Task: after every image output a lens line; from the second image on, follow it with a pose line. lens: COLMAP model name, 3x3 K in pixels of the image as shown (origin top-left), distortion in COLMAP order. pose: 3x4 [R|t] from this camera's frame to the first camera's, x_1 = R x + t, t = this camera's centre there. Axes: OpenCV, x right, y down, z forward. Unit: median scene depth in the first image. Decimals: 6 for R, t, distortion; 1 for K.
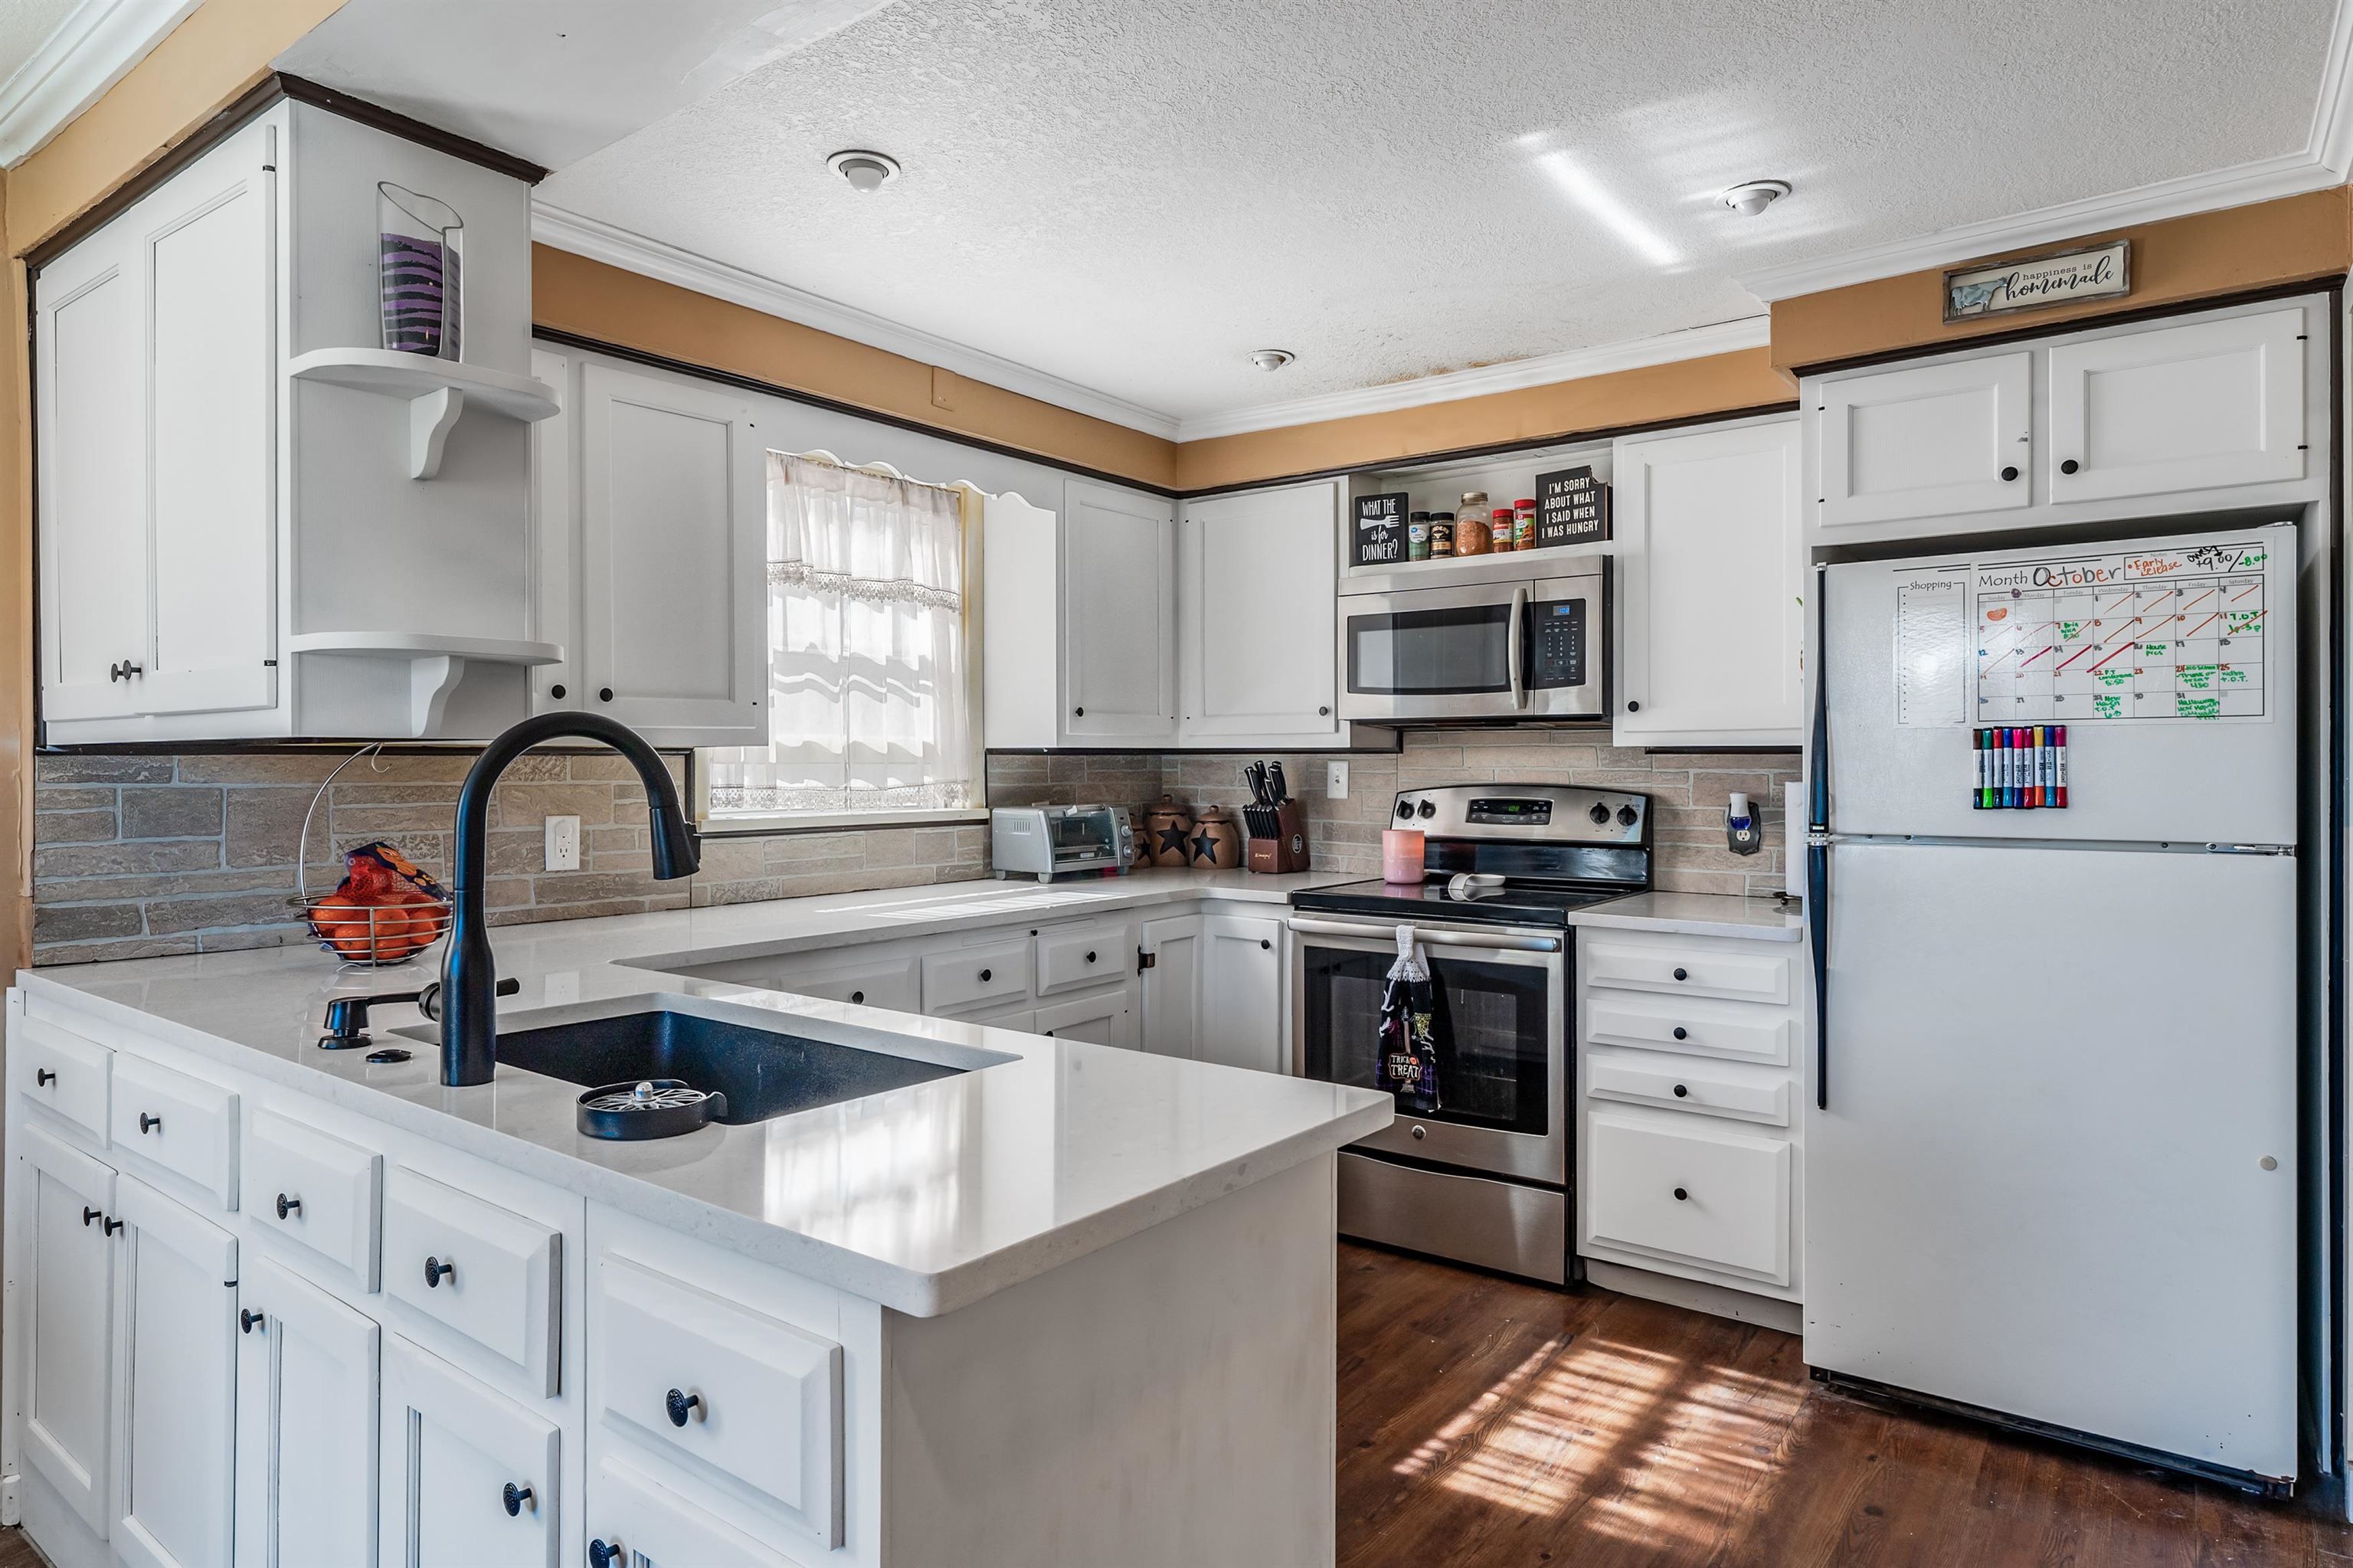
lens RADIAL K [[1351.0, 0, 1176.5], [0, 1351.0, 784.0], [0, 0, 1]] dist [-0.001350, -0.000685]
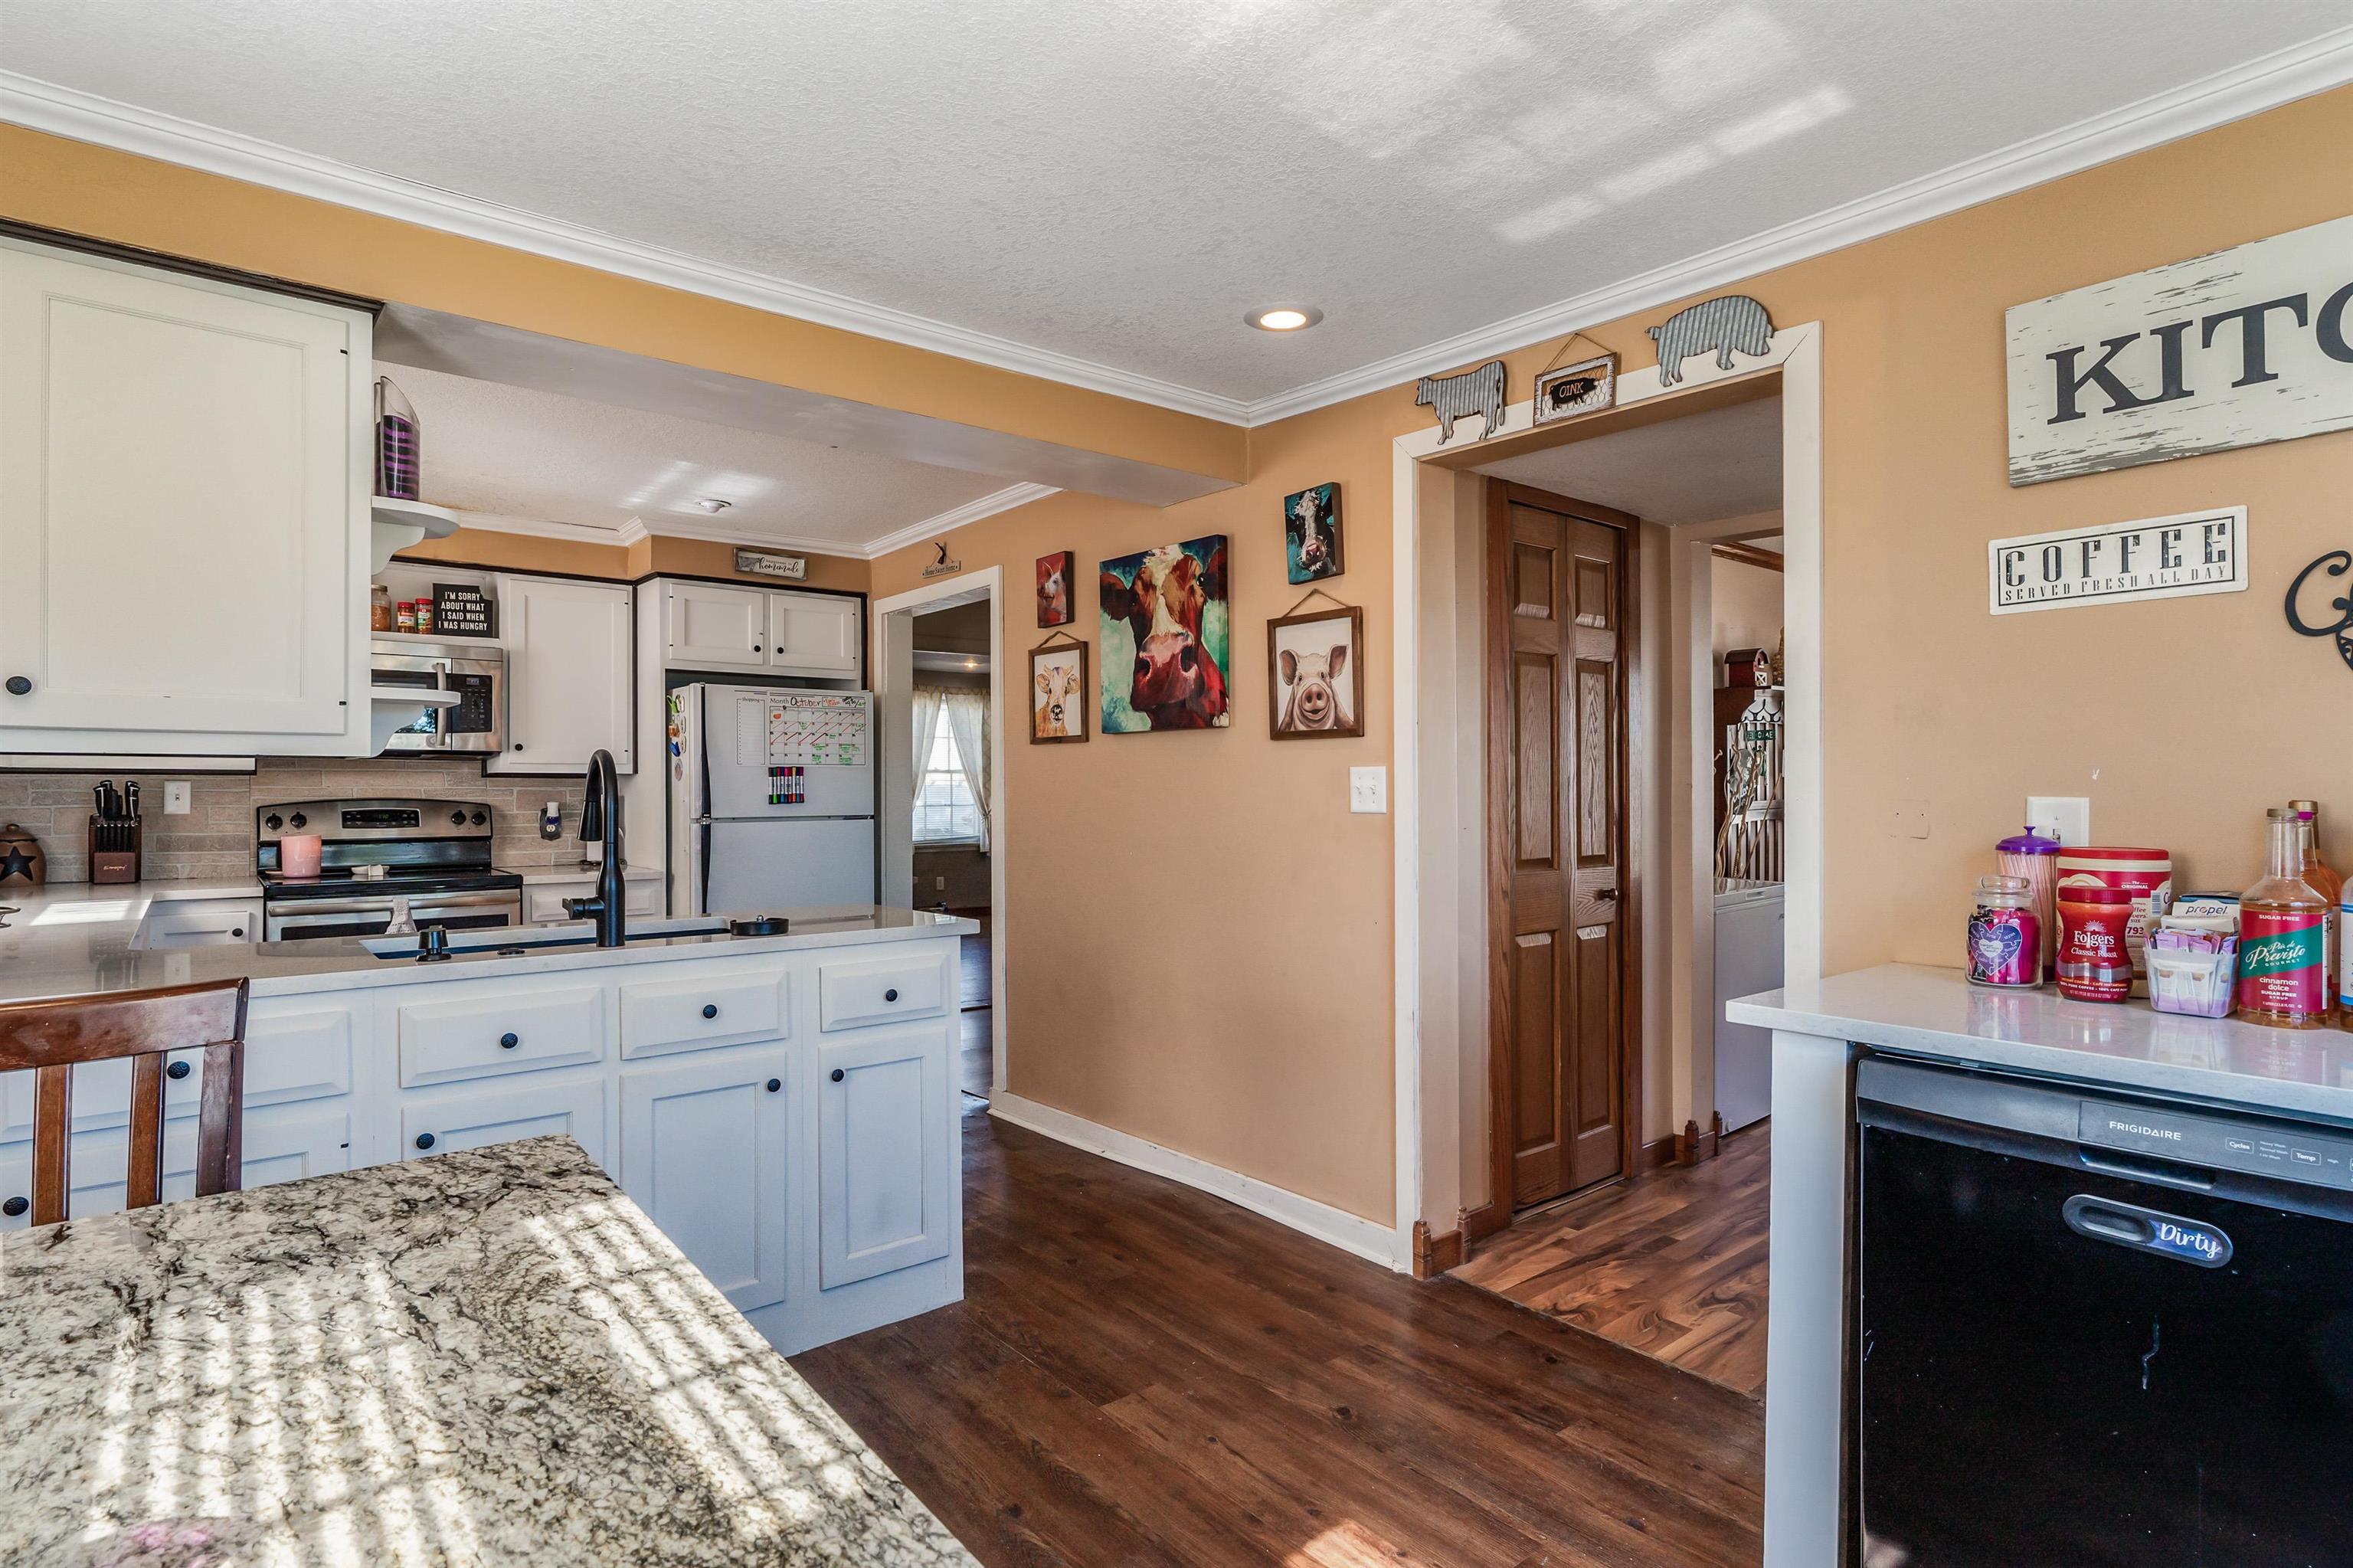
lens RADIAL K [[1187.4, 0, 1176.5], [0, 1187.4, 784.0], [0, 0, 1]] dist [-0.003580, -0.001242]
pose [[0.226522, 0.003951, 0.973998, -0.835549], [0.015922, 0.999843, -0.007758, 0.008339], [-0.973876, 0.017265, 0.226423, -0.057662]]
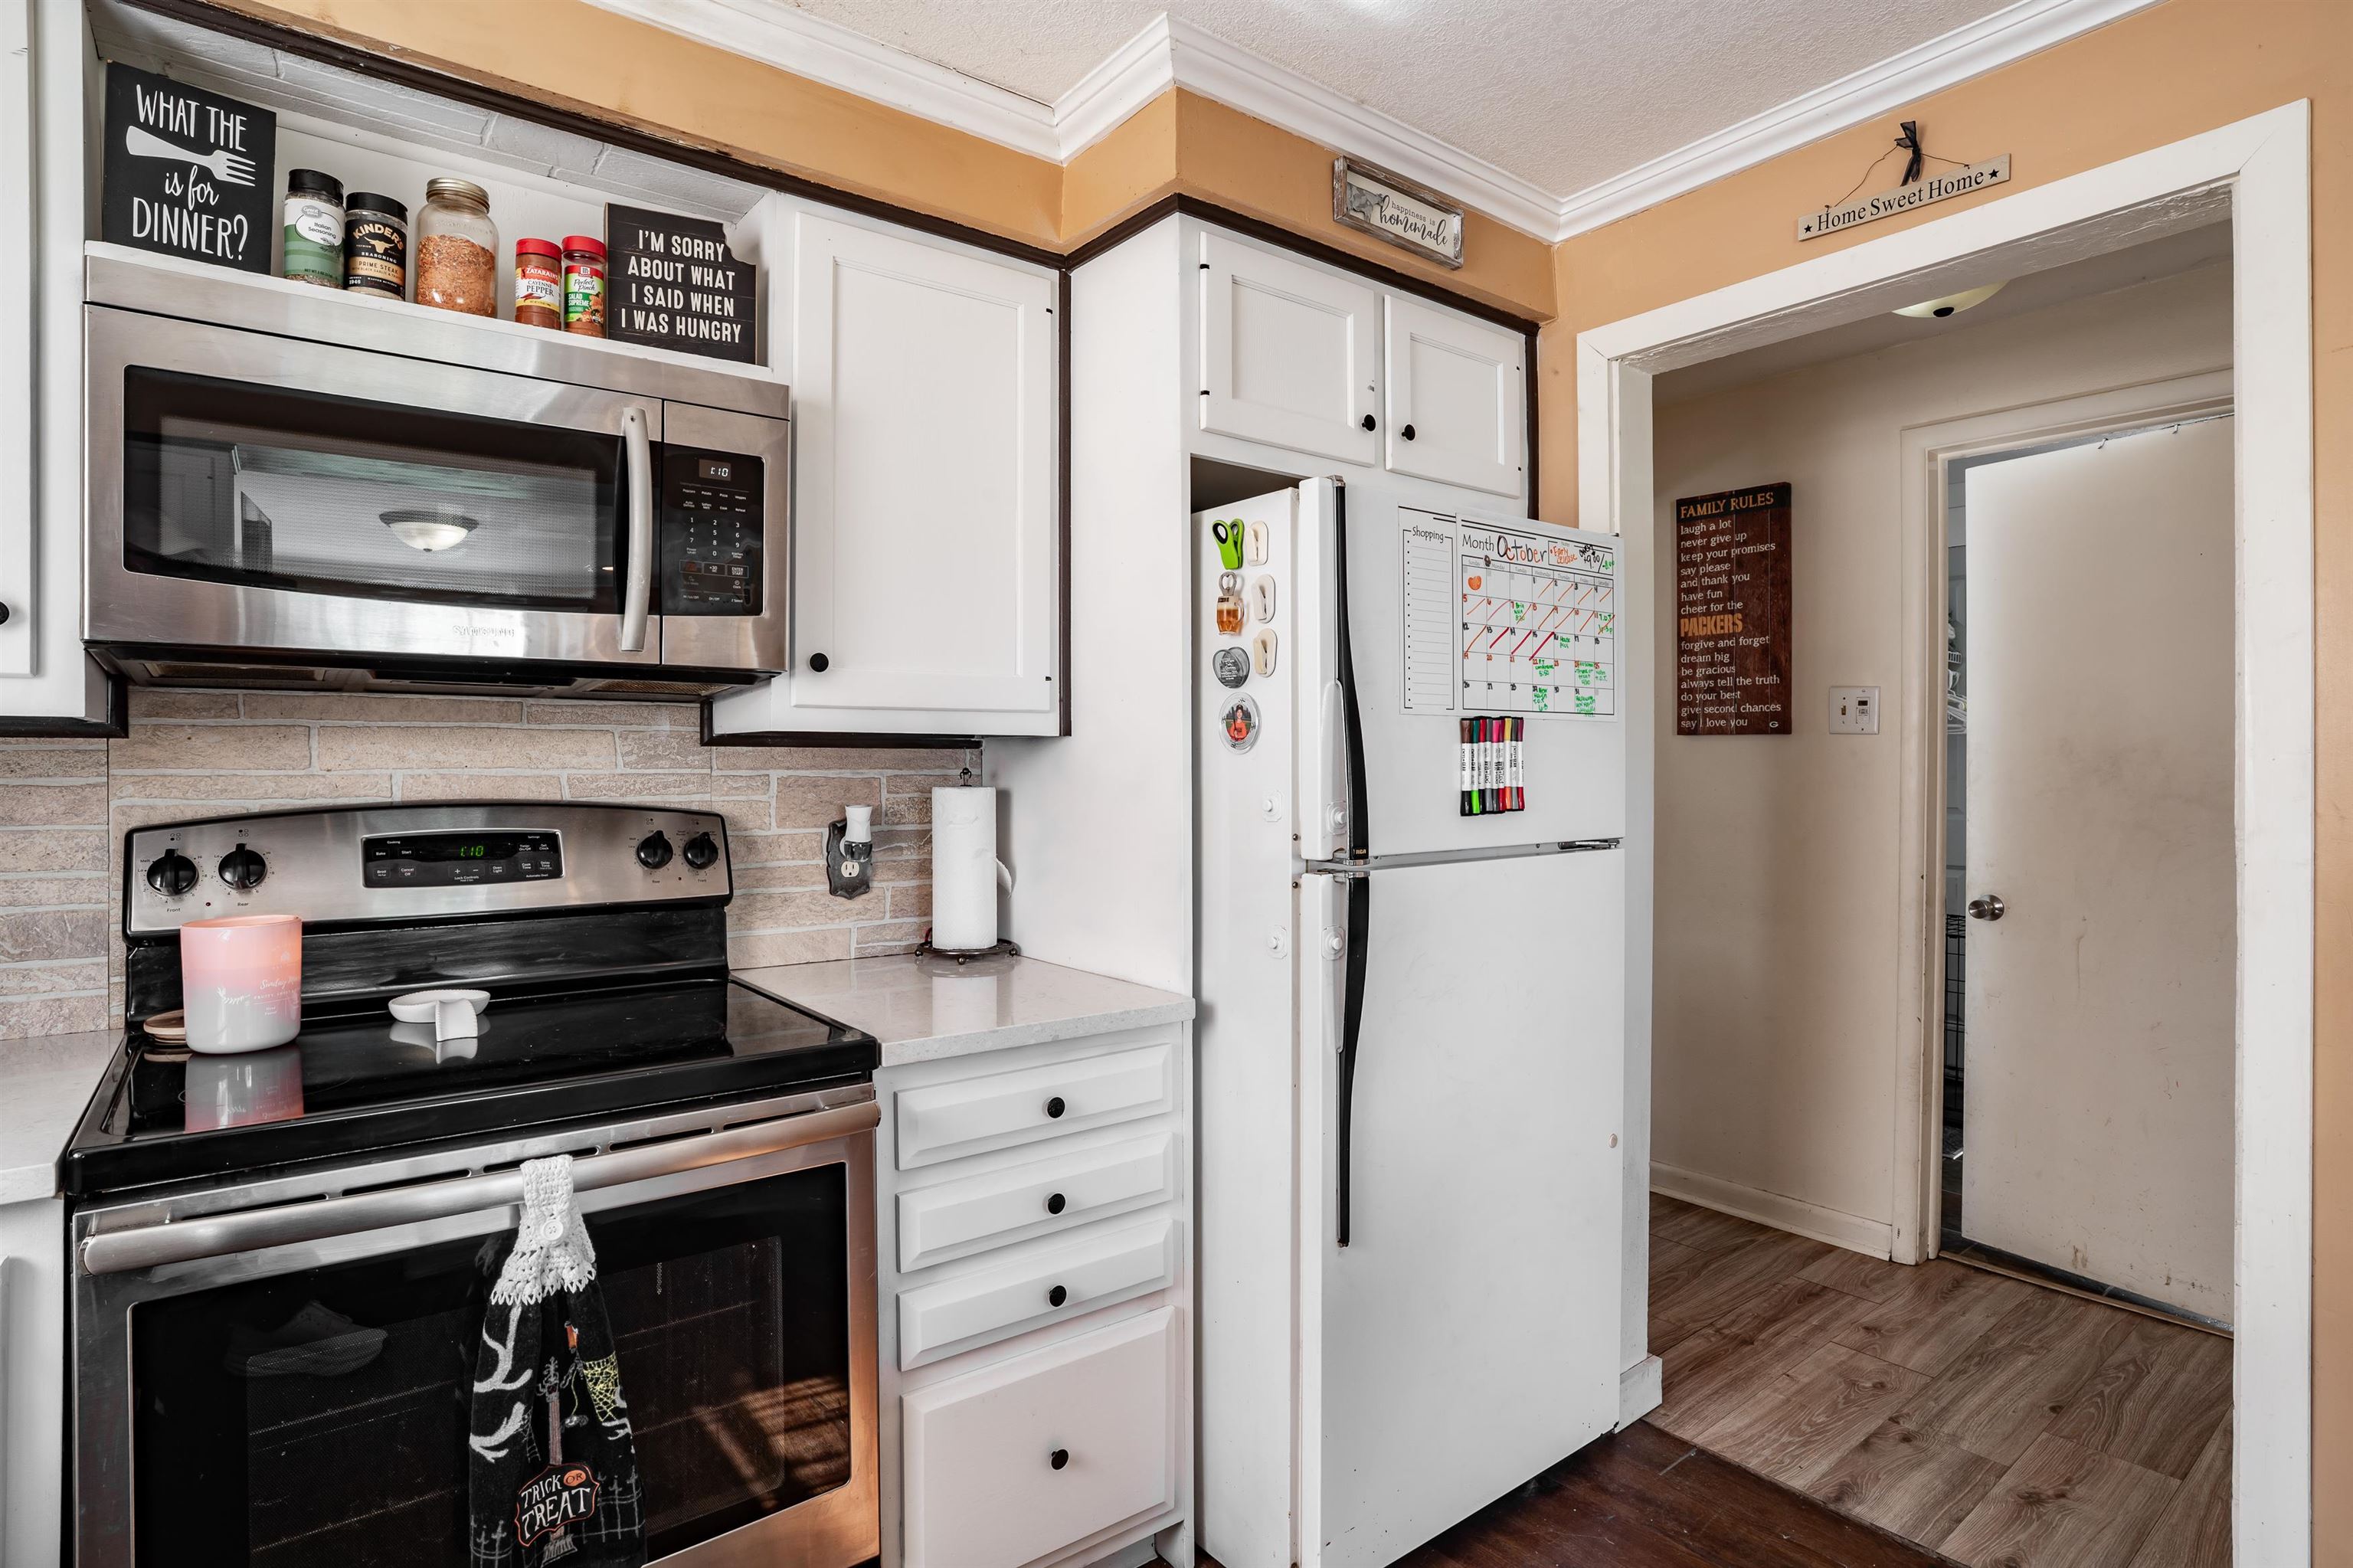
lens RADIAL K [[1218.1, 0, 1158.9], [0, 1218.1, 770.4], [0, 0, 1]] dist [-0.060630, 0.027436]
pose [[0.269299, -0.003437, 0.963050, -0.124363], [0.015722, 0.999876, -0.000828, -0.008377], [-0.962928, 0.015364, 0.269320, 0.722259]]
